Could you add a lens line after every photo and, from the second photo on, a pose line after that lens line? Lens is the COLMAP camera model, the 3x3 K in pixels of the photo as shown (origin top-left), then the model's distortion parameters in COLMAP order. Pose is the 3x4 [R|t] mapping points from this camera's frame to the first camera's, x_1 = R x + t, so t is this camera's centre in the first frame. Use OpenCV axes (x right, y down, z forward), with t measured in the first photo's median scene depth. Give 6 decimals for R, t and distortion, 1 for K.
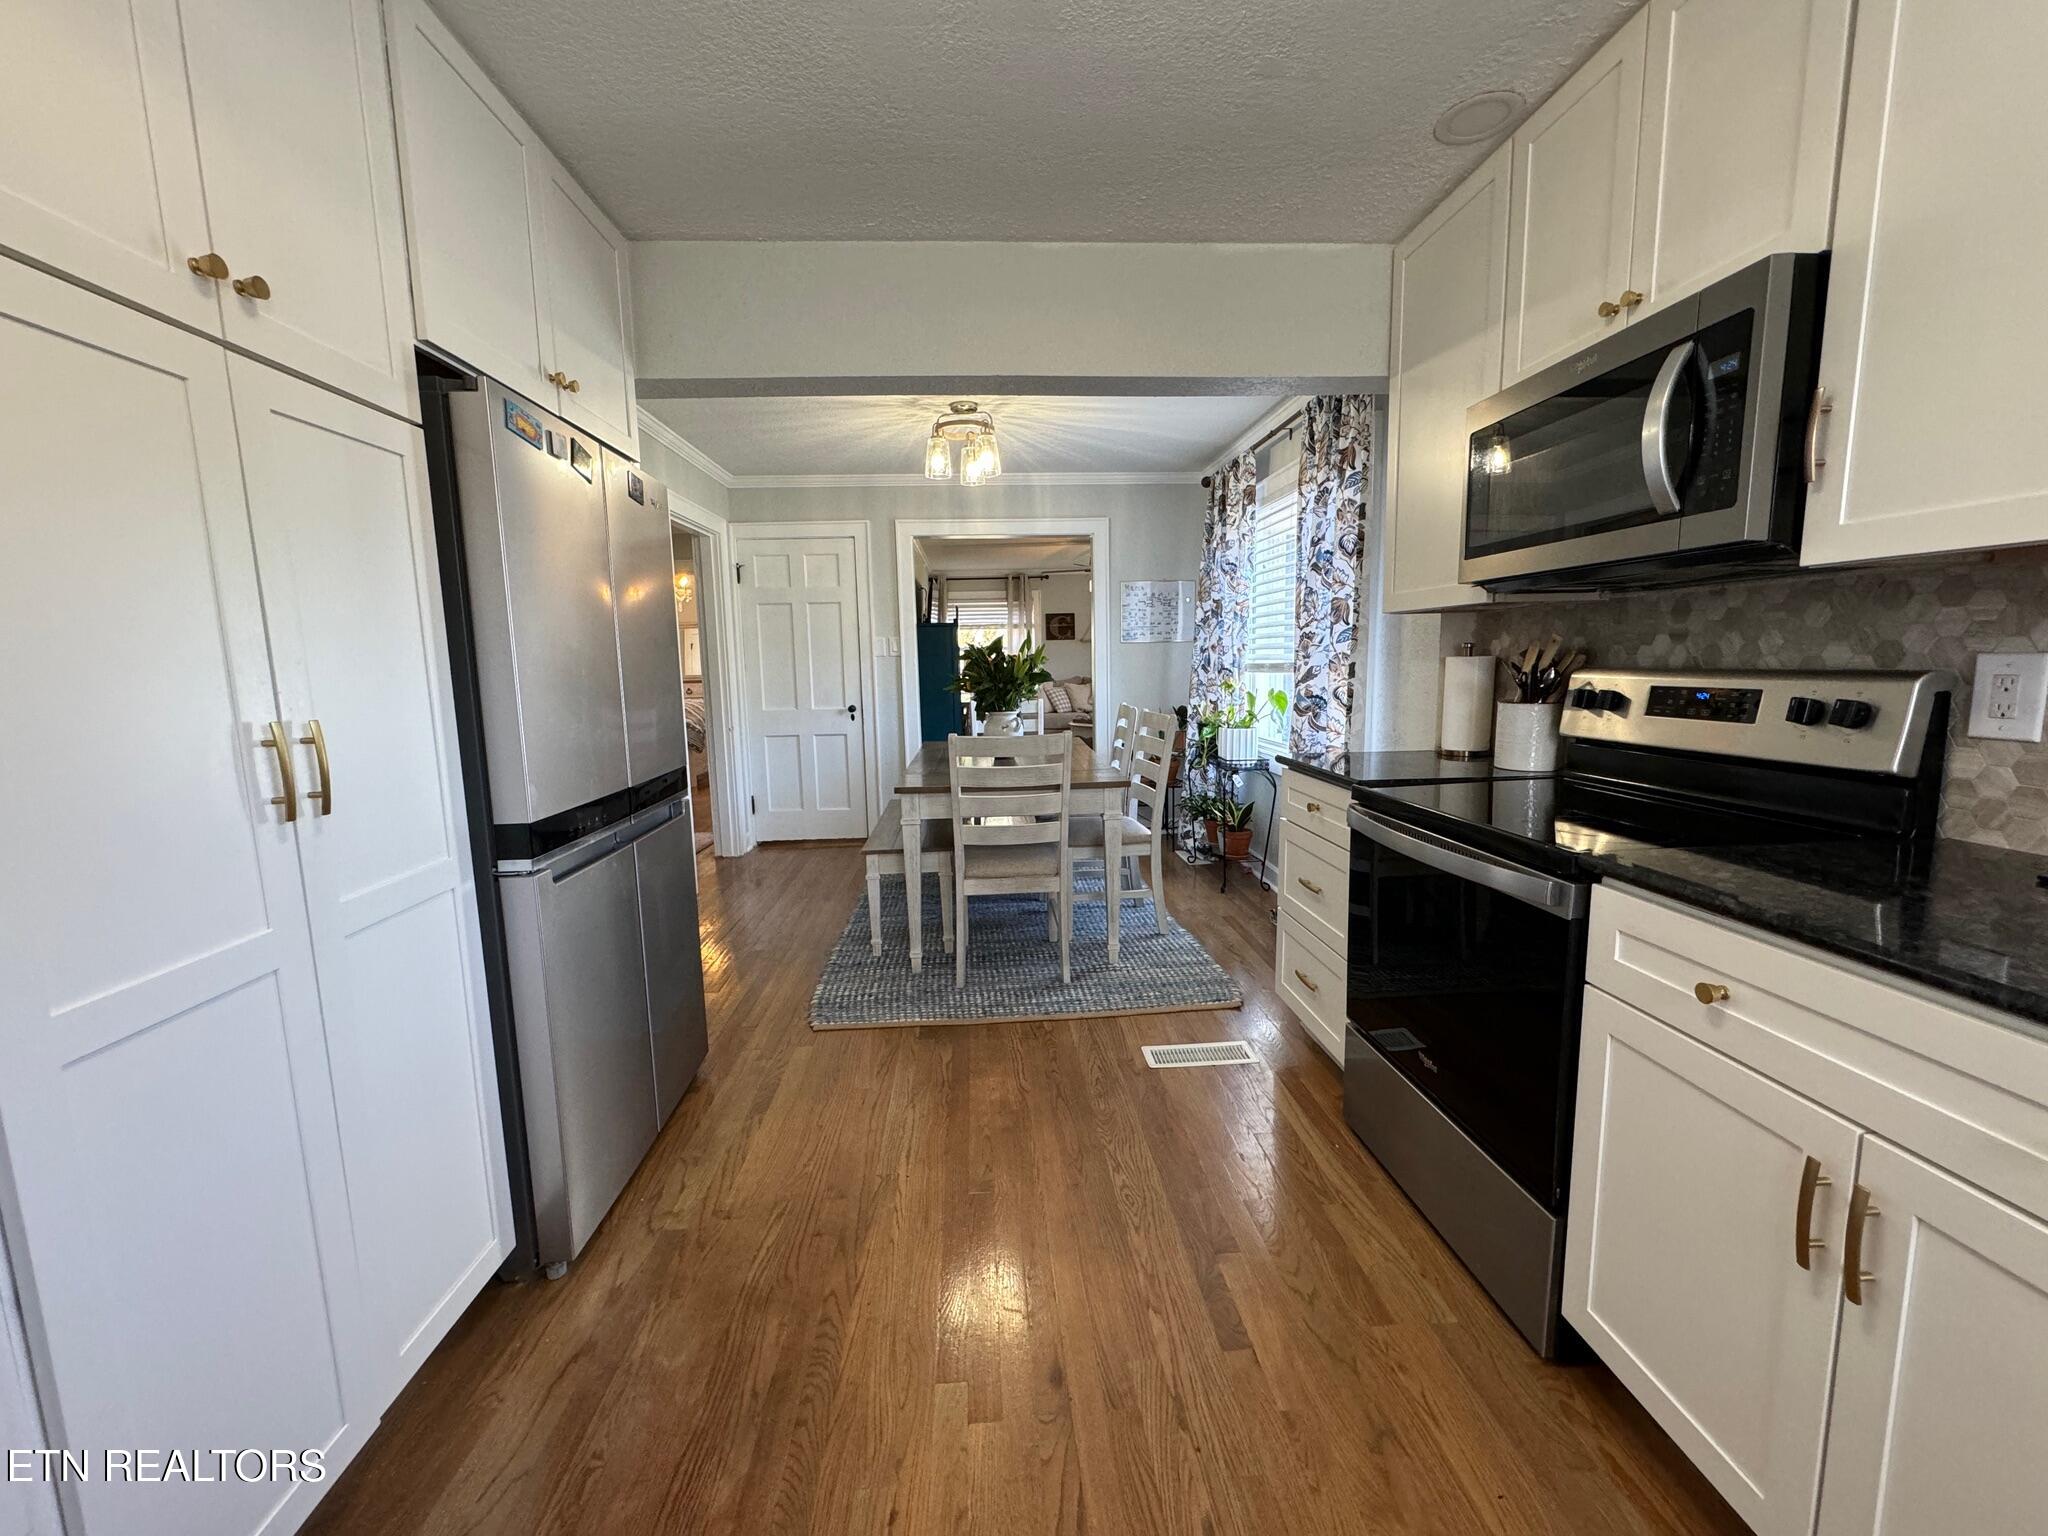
lens RADIAL K [[817.4, 0, 1022.3], [0, 817.4, 763.2], [0, 0, 1]] dist [-0.002069, -0.001039]
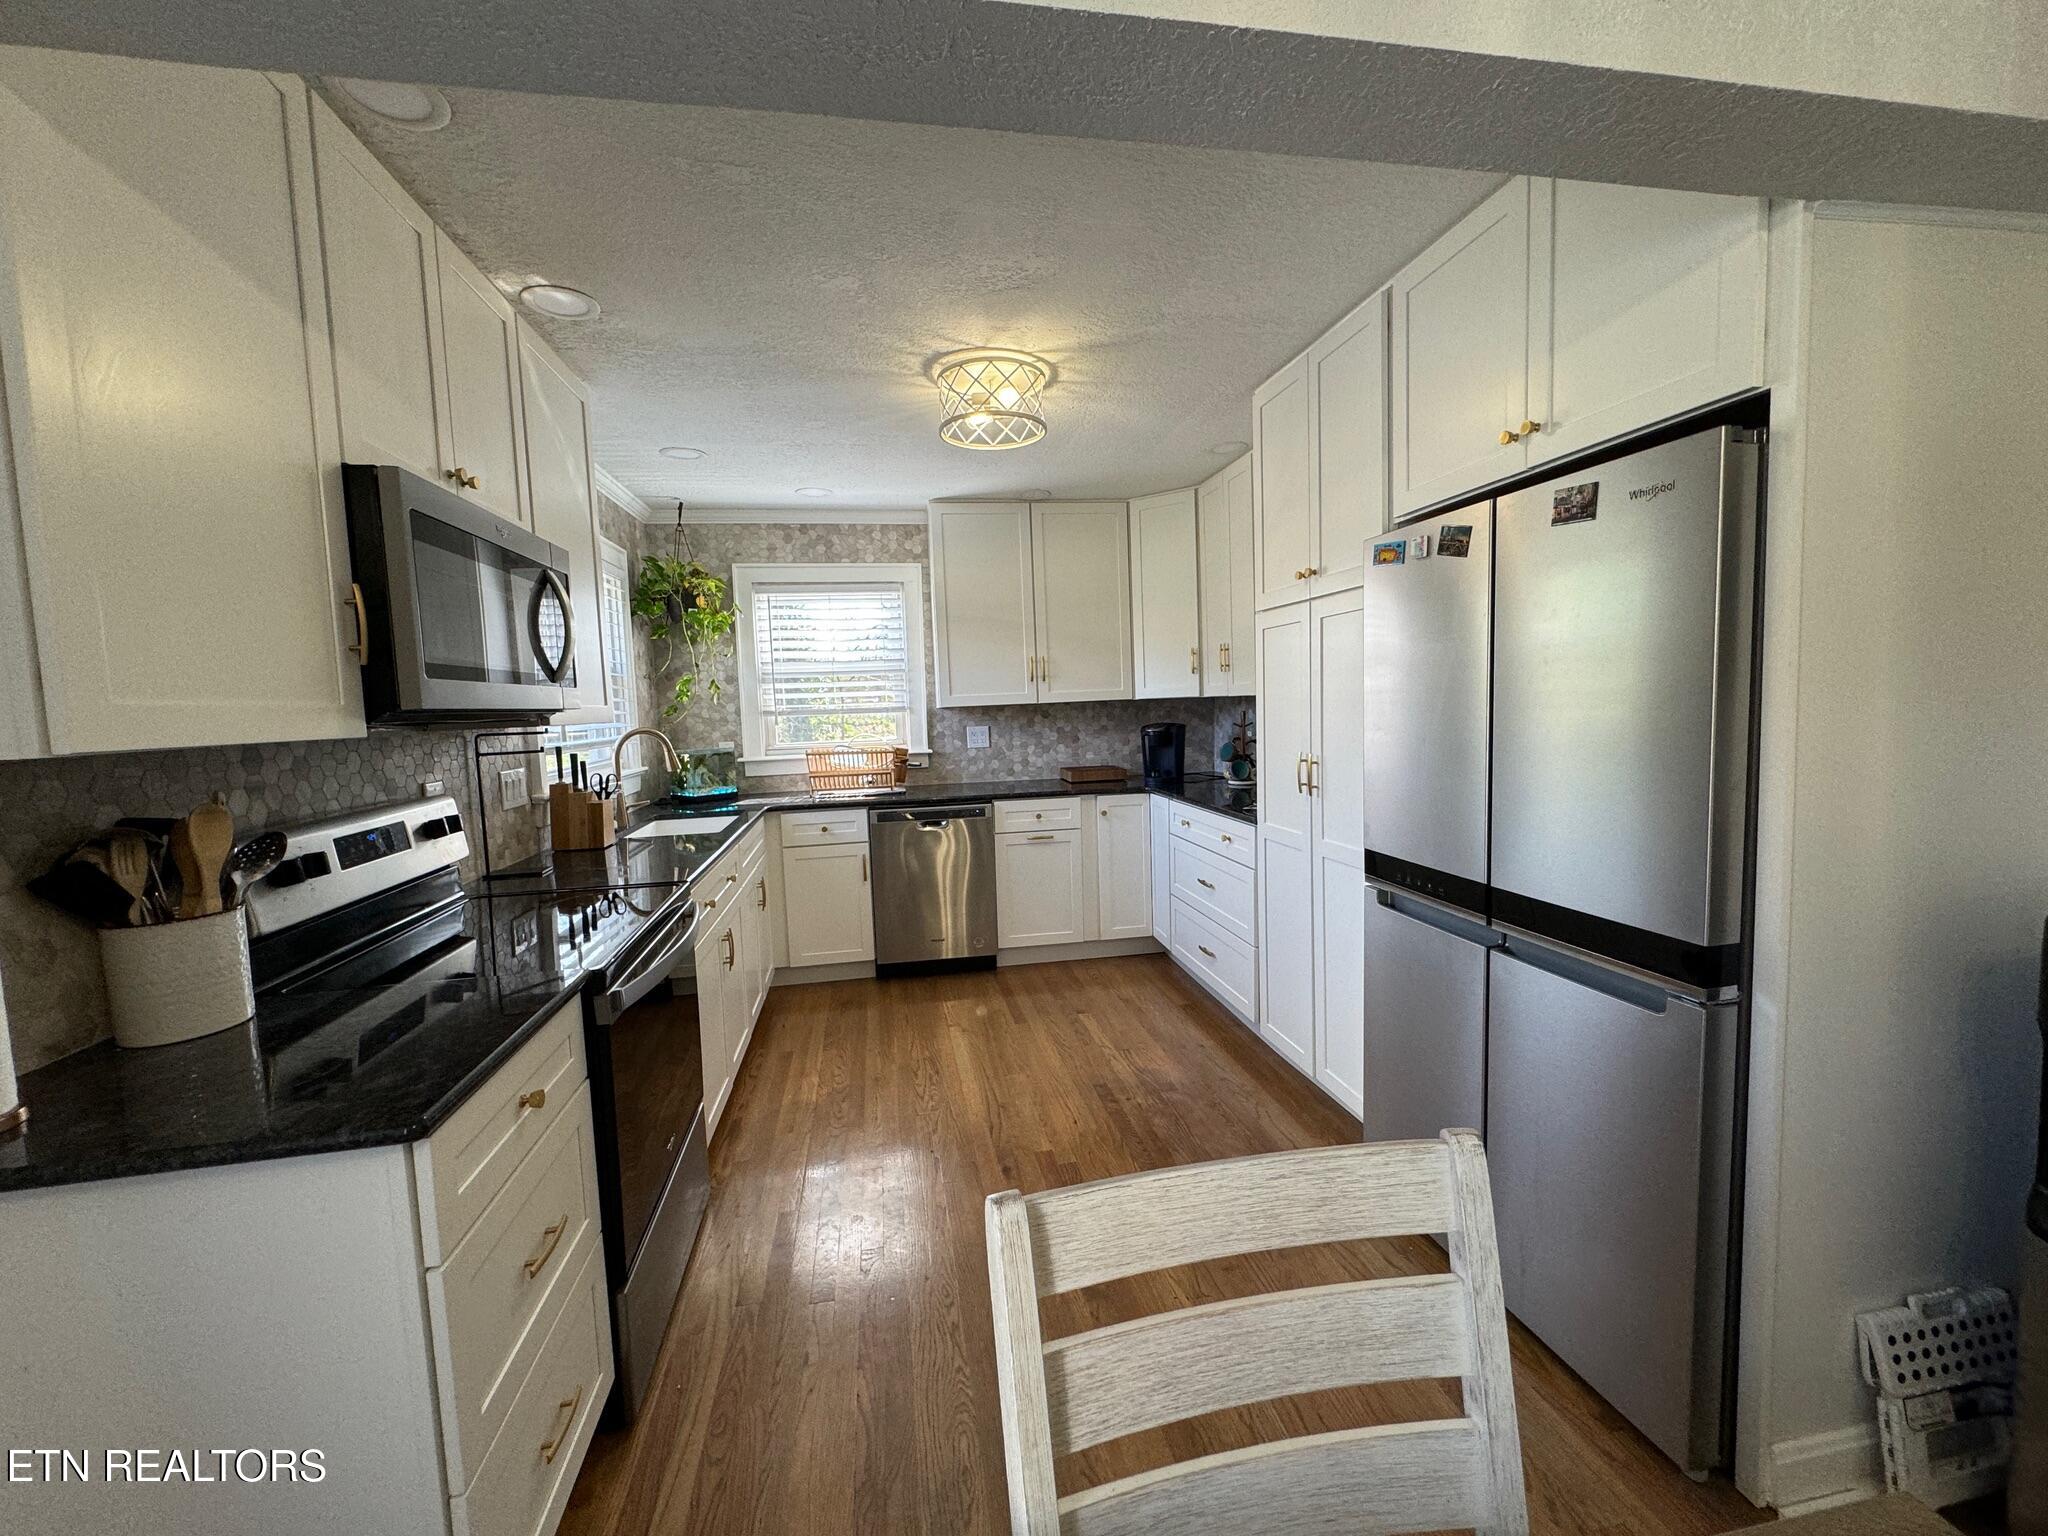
lens RADIAL K [[817.4, 0, 1018.9], [0, 817.4, 767.5], [0, 0, 1]] dist [-0.002069, -0.001039]
pose [[-0.991989, 0.063312, -0.109310, 0.109139], [0.039381, 0.977205, 0.208612, -0.325286], [0.120026, 0.202636, -0.971871, 1.919046]]
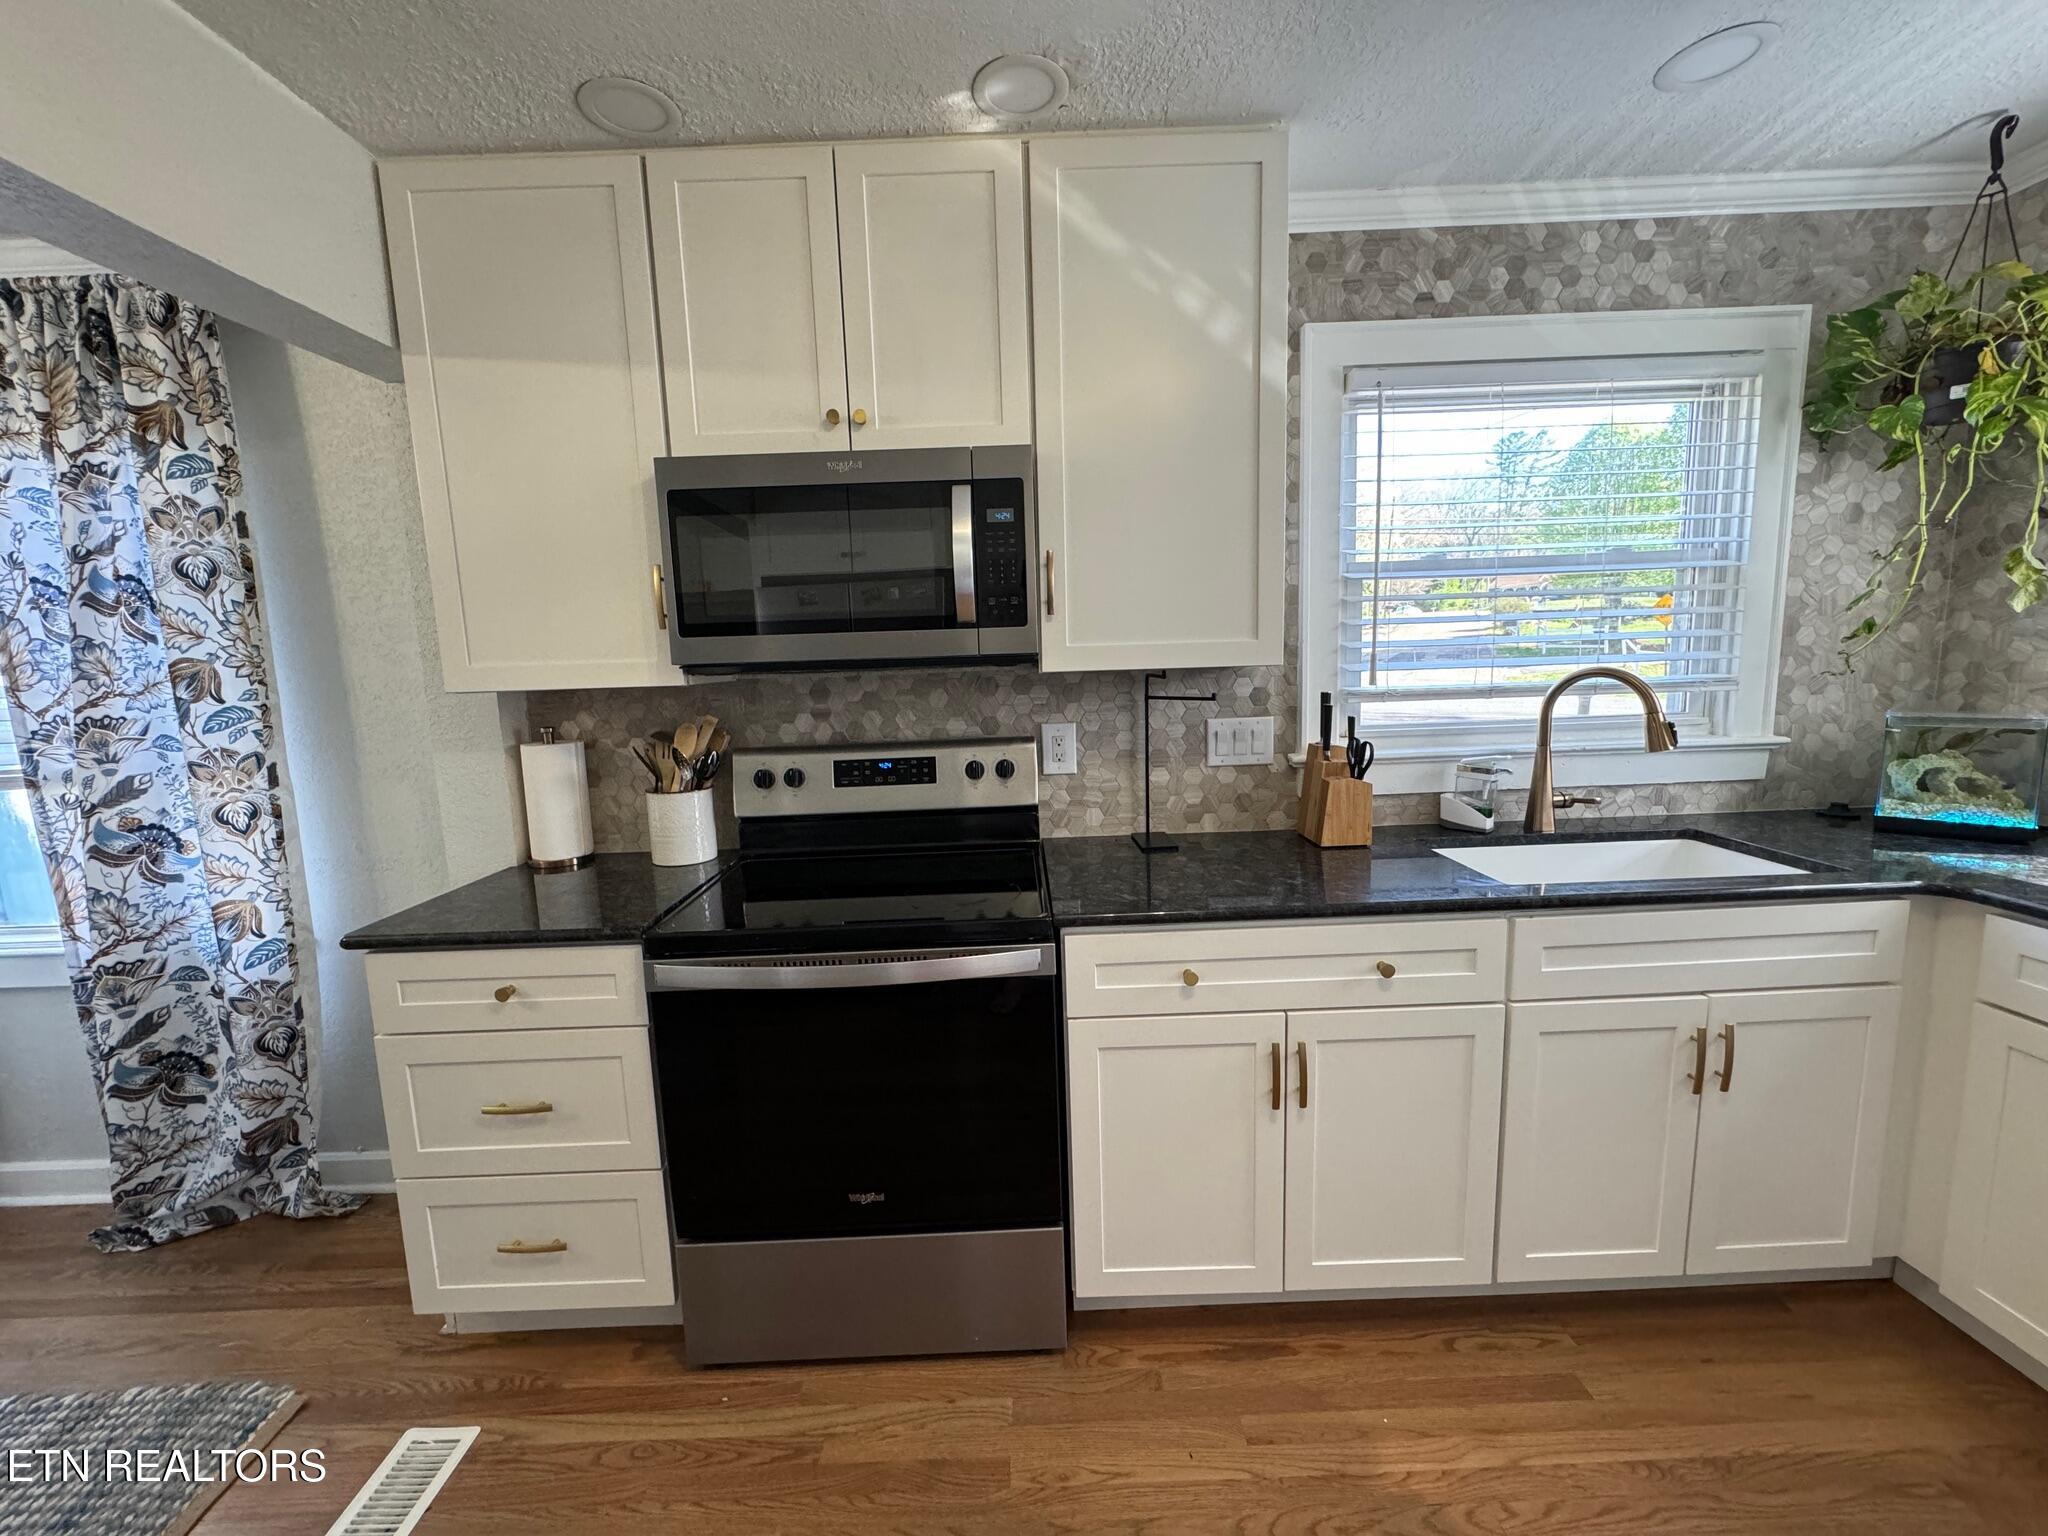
lens RADIAL K [[817.4, 0, 1020.5], [0, 817.4, 767.1], [0, 0, 1]] dist [-0.002069, -0.001039]
pose [[0.054997, -0.117064, 0.991600, -0.319715], [0.160052, 0.981295, 0.106971, -0.163518], [-0.985575, 0.152825, 0.072705, 0.661935]]
